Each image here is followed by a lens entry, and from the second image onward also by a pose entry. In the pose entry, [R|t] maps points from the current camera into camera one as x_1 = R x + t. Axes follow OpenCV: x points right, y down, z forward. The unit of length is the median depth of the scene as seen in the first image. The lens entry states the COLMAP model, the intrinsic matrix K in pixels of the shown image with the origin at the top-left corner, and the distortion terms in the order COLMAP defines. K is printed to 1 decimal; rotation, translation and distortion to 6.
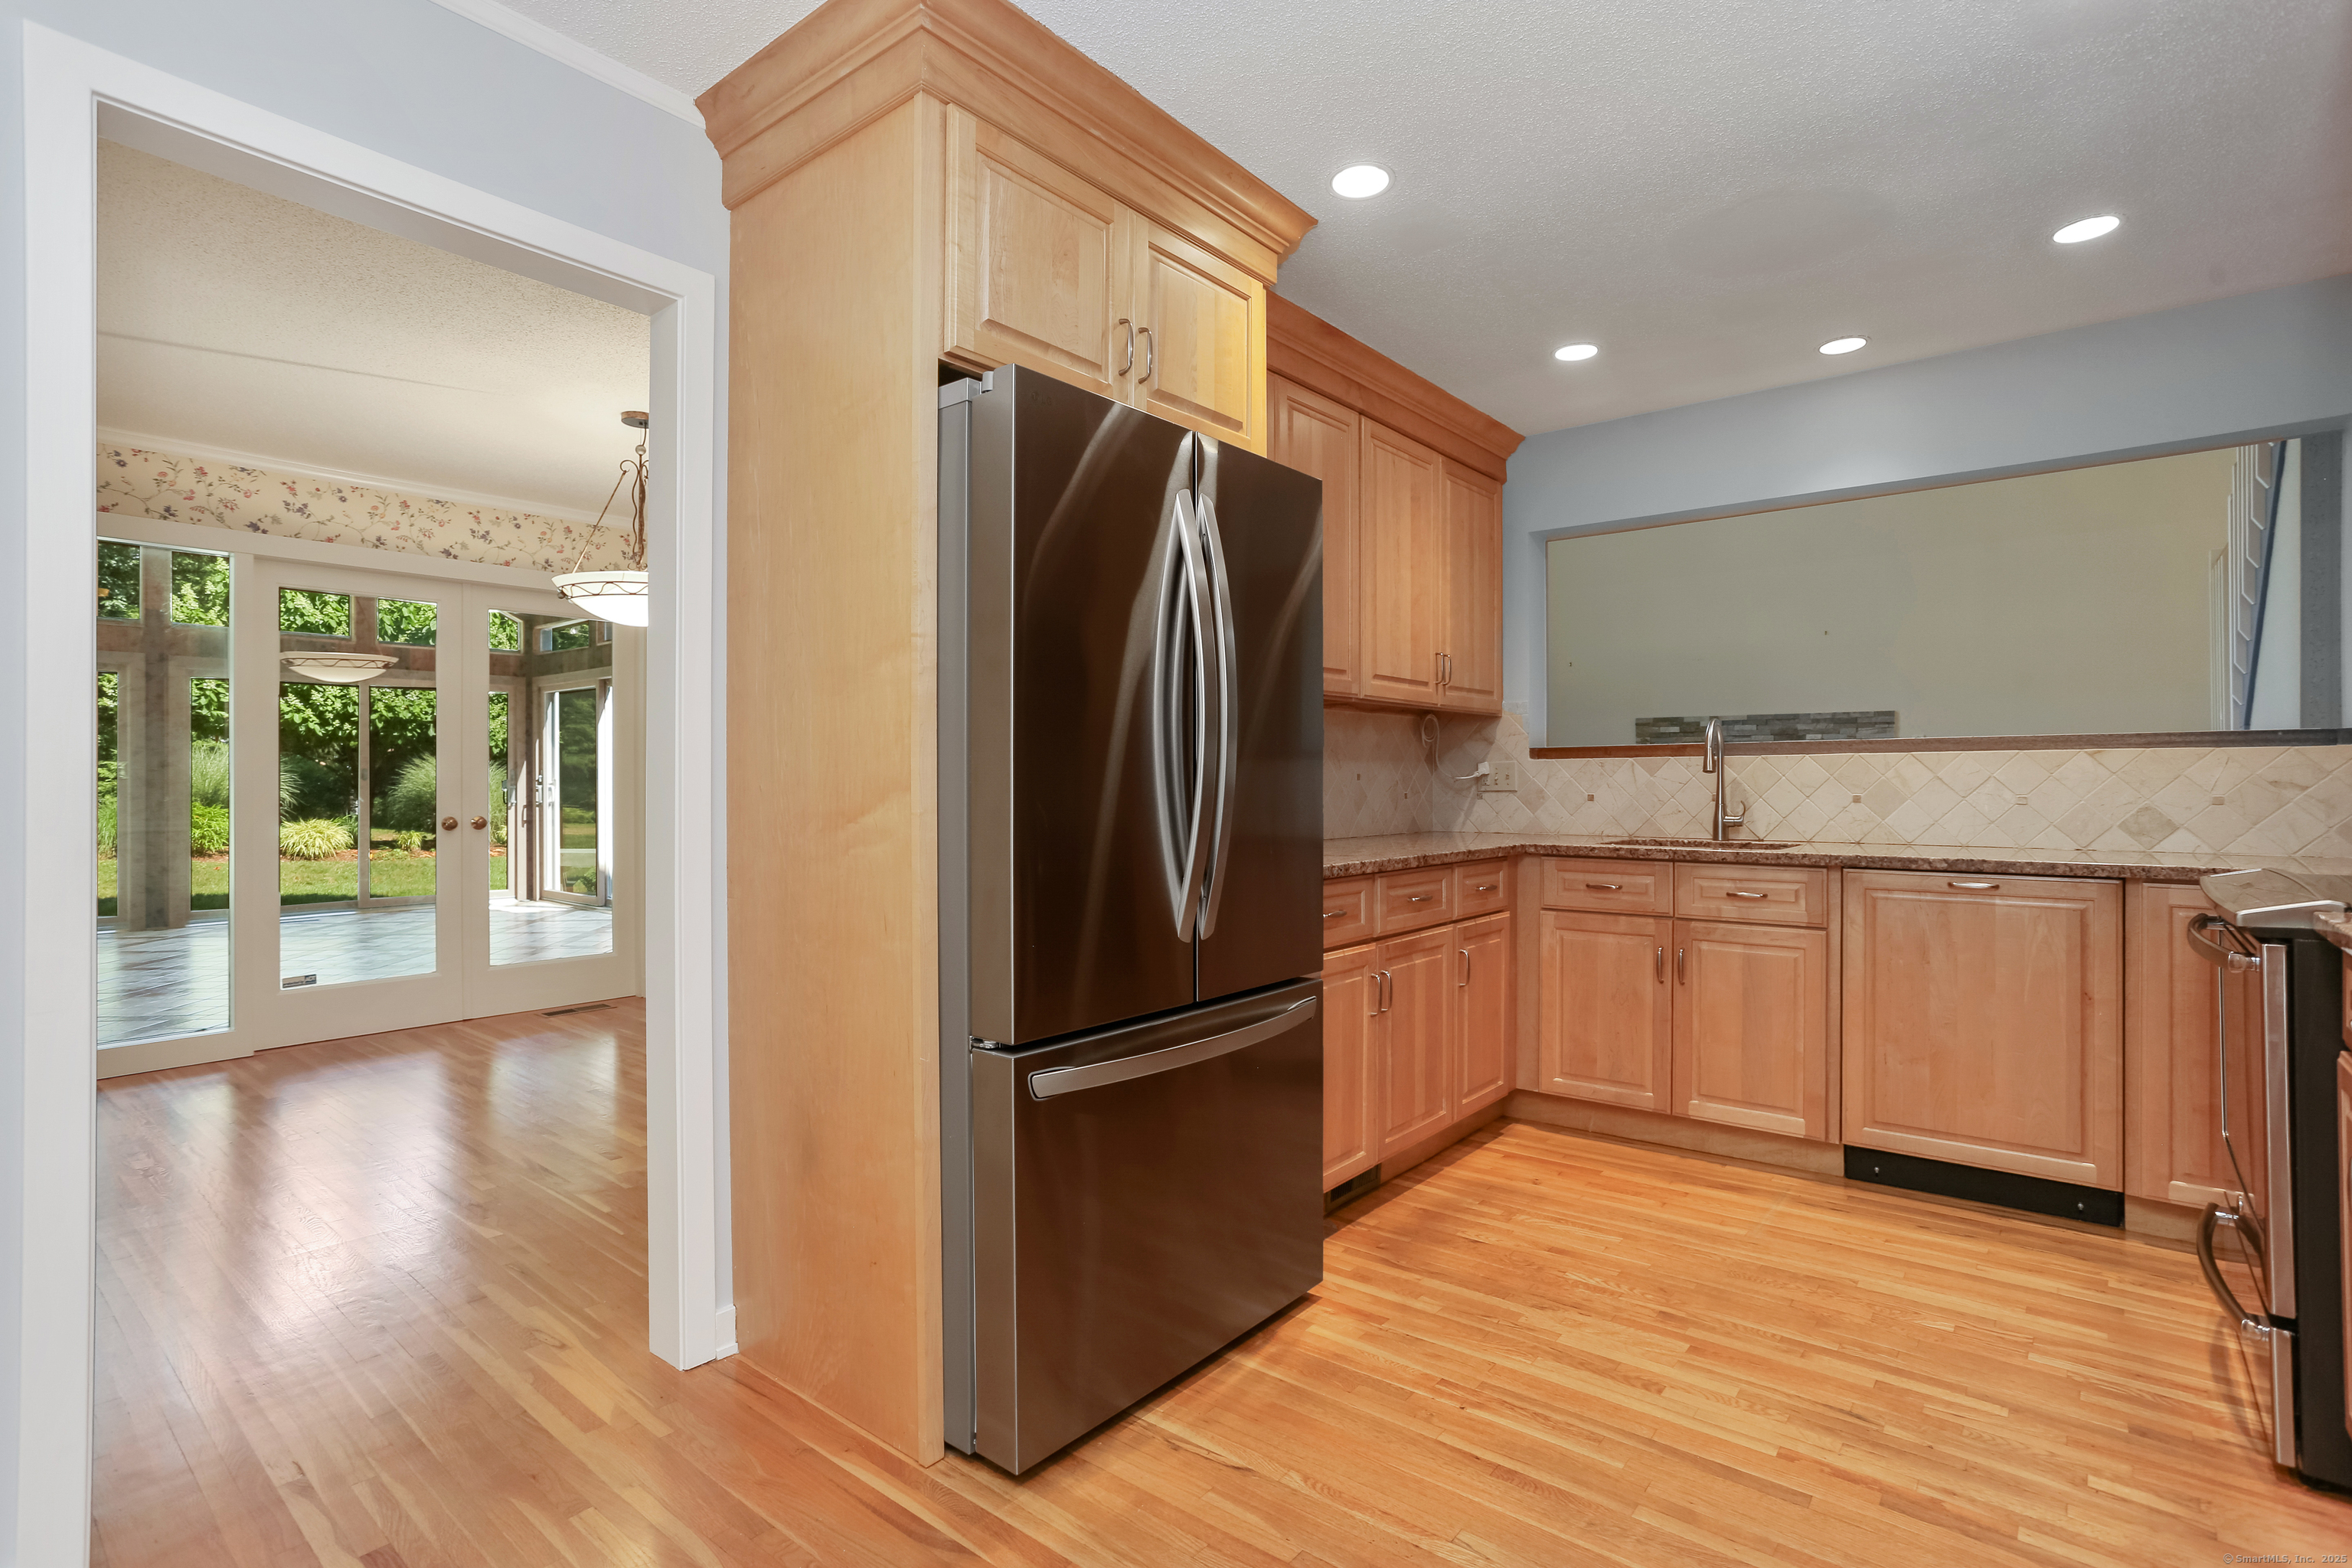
lens RADIAL K [[1144.2, 0, 1196.6], [0, 1144.2, 775.5], [0, 0, 1]] dist [-0.039028, 0.016912]
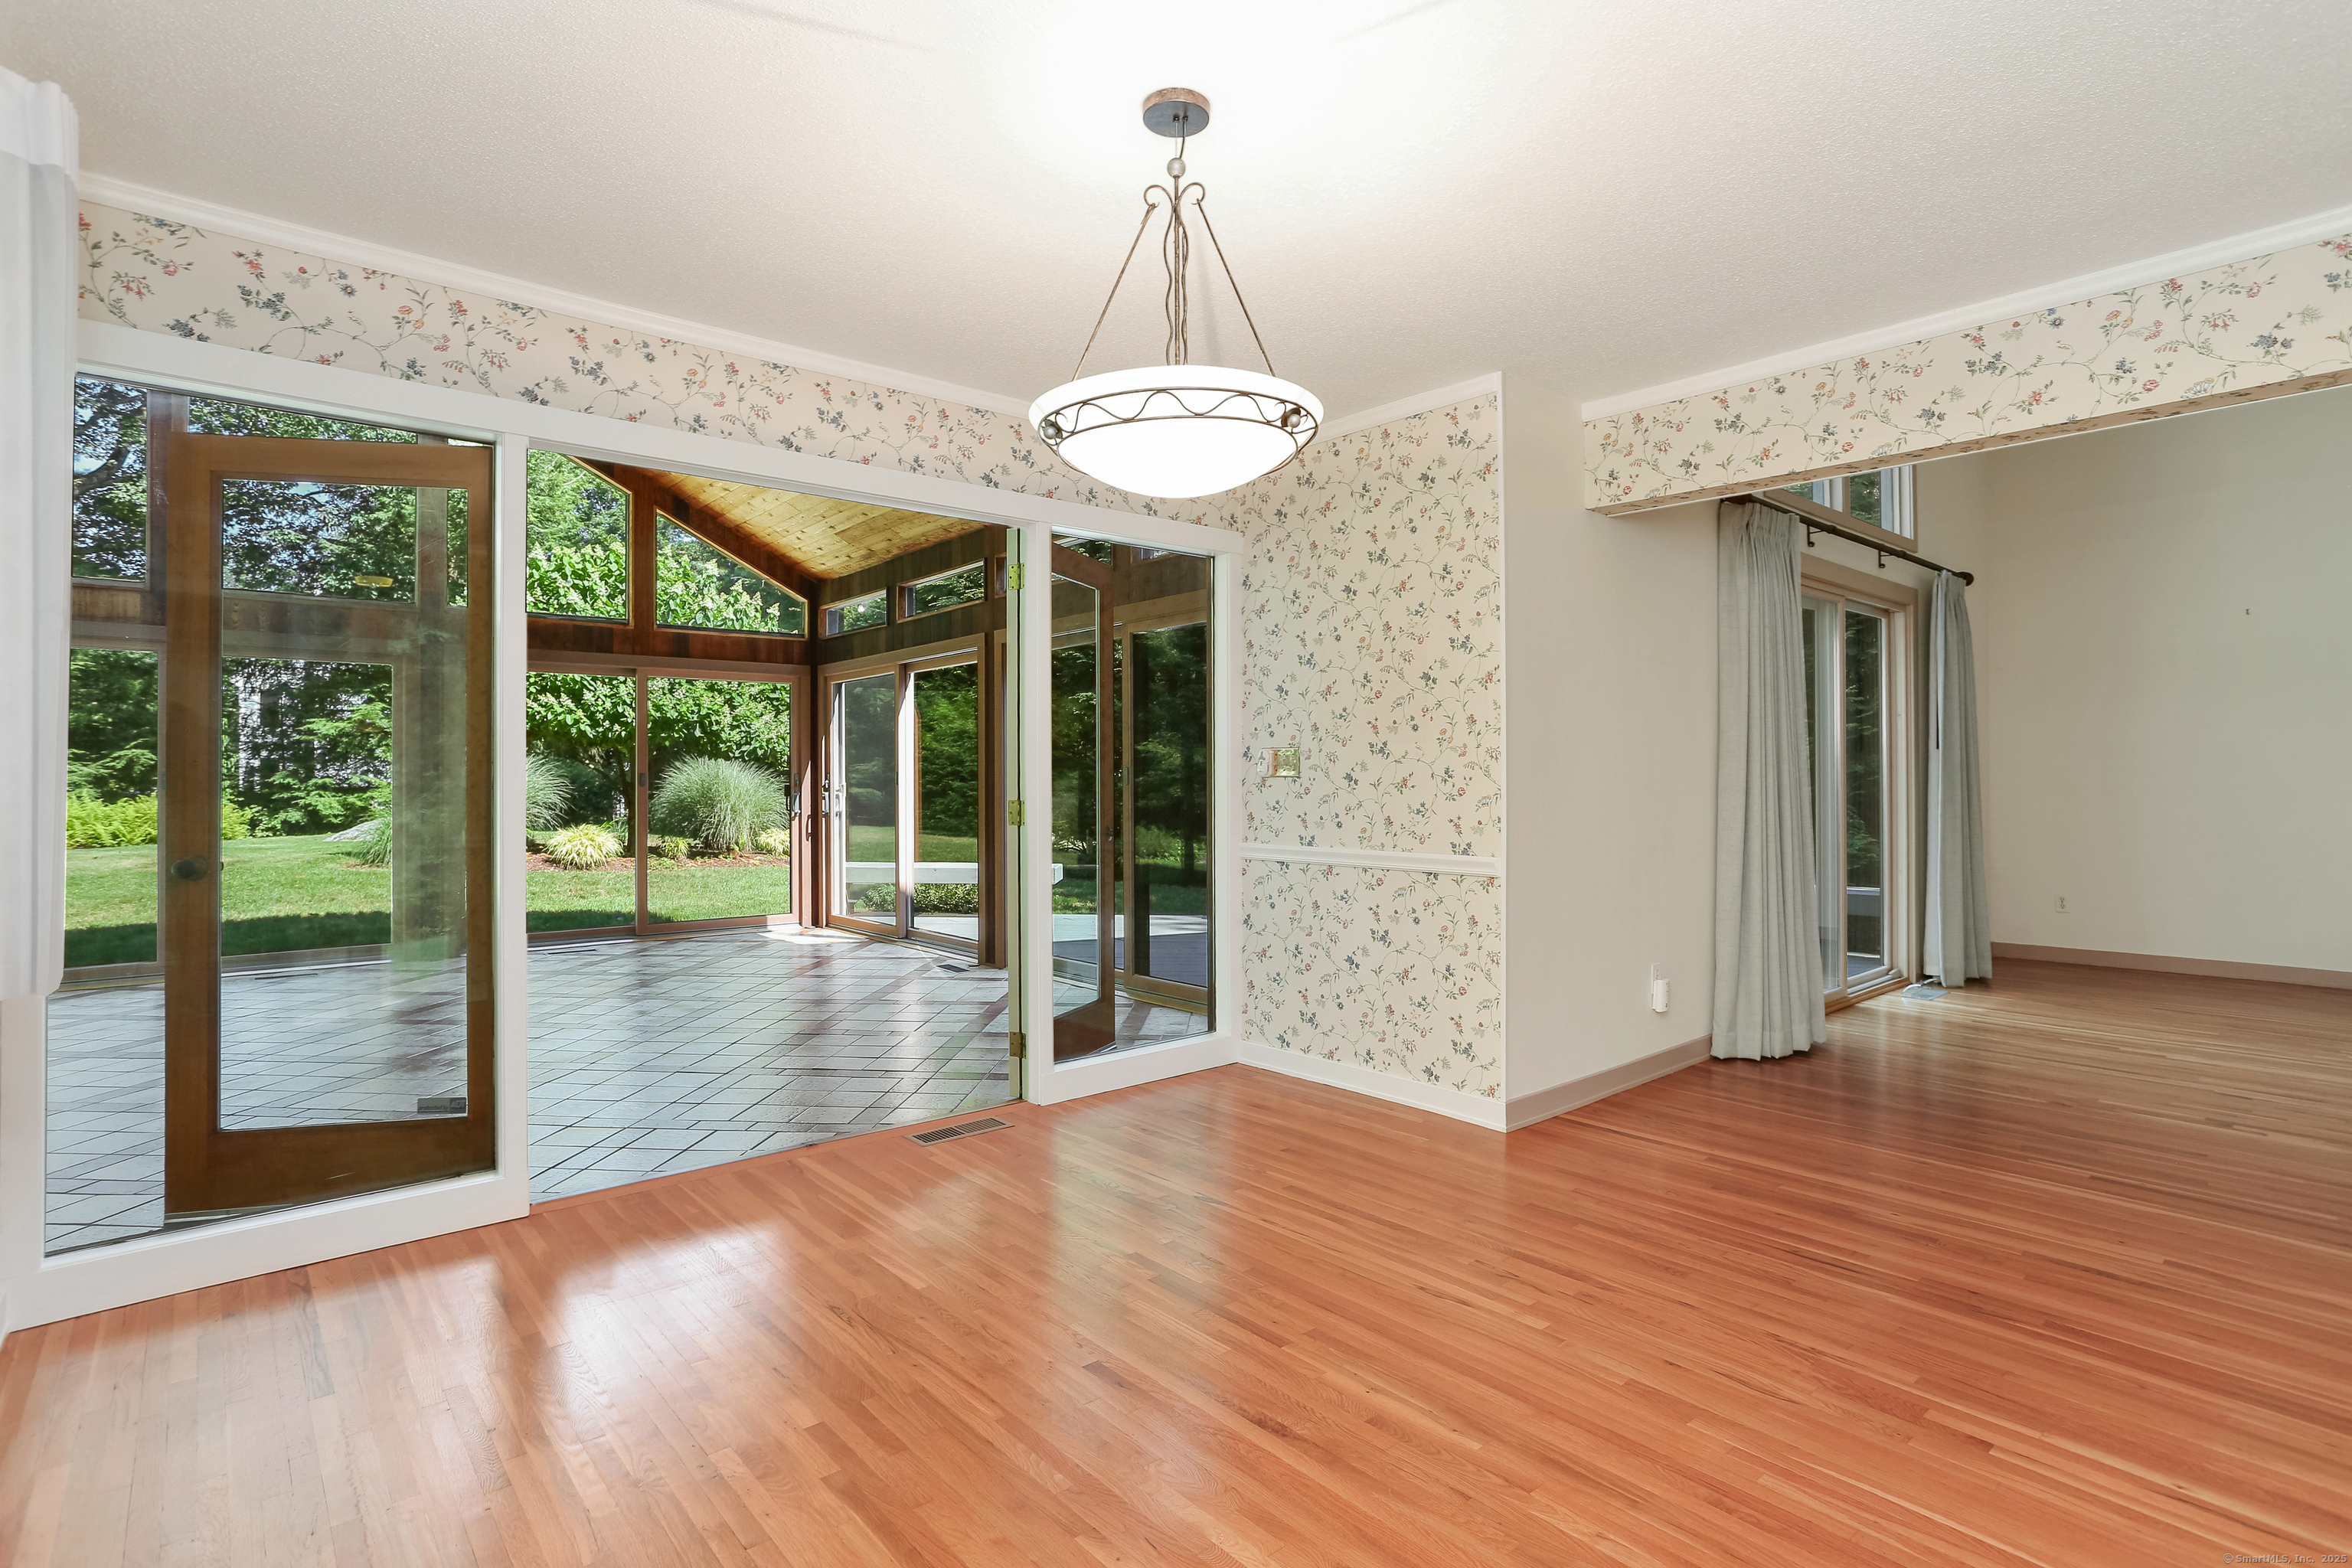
lens RADIAL K [[1144.2, 0, 1157.6], [0, 1144.2, 764.7], [0, 0, 1]] dist [-0.039028, 0.016912]
pose [[0.981466, -0.002813, -0.191616, -0.175843], [0.000374, 0.999918, -0.012763, 0.000130], [0.191636, 0.012455, 0.981387, 0.211005]]
